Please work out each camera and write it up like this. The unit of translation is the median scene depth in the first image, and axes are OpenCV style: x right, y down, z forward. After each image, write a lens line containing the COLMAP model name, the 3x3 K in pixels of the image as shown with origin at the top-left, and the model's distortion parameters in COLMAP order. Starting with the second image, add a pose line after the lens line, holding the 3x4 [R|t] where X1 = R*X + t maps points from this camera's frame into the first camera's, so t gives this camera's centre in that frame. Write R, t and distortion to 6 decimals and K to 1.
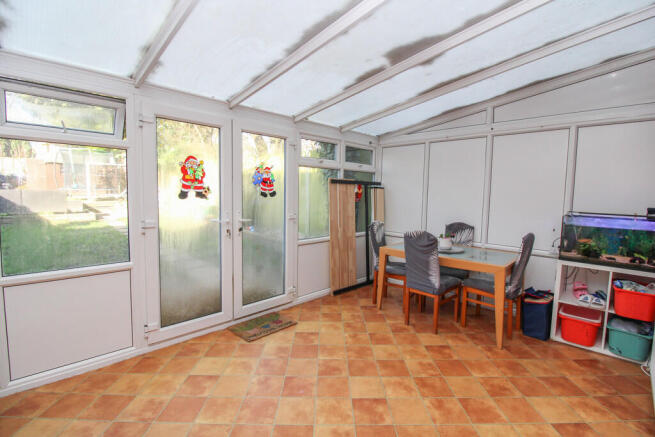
lens RADIAL K [[311.1, 0, 327.5], [0, 311.1, 218.5], [0, 0, 1]] dist [-0.000081, -0.001241]
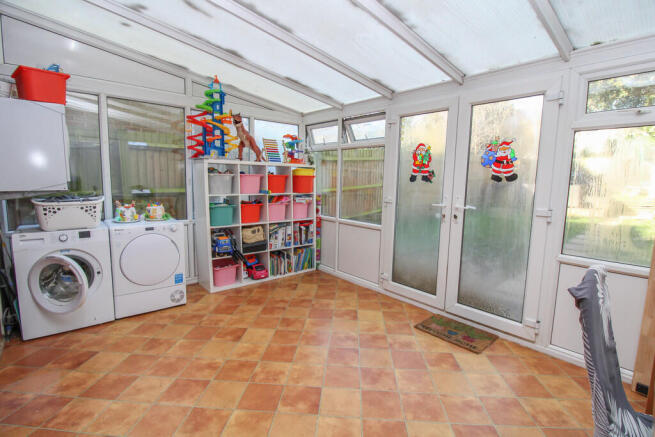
lens RADIAL K [[311.1, 0, 327.5], [0, 311.1, 218.5], [0, 0, 1]] dist [-0.000081, -0.001241]
pose [[-0.084850, 0.115221, -0.989709, 0.689199], [-0.096632, 0.987658, 0.123266, -0.038098], [0.991697, 0.106097, -0.072668, 0.740097]]
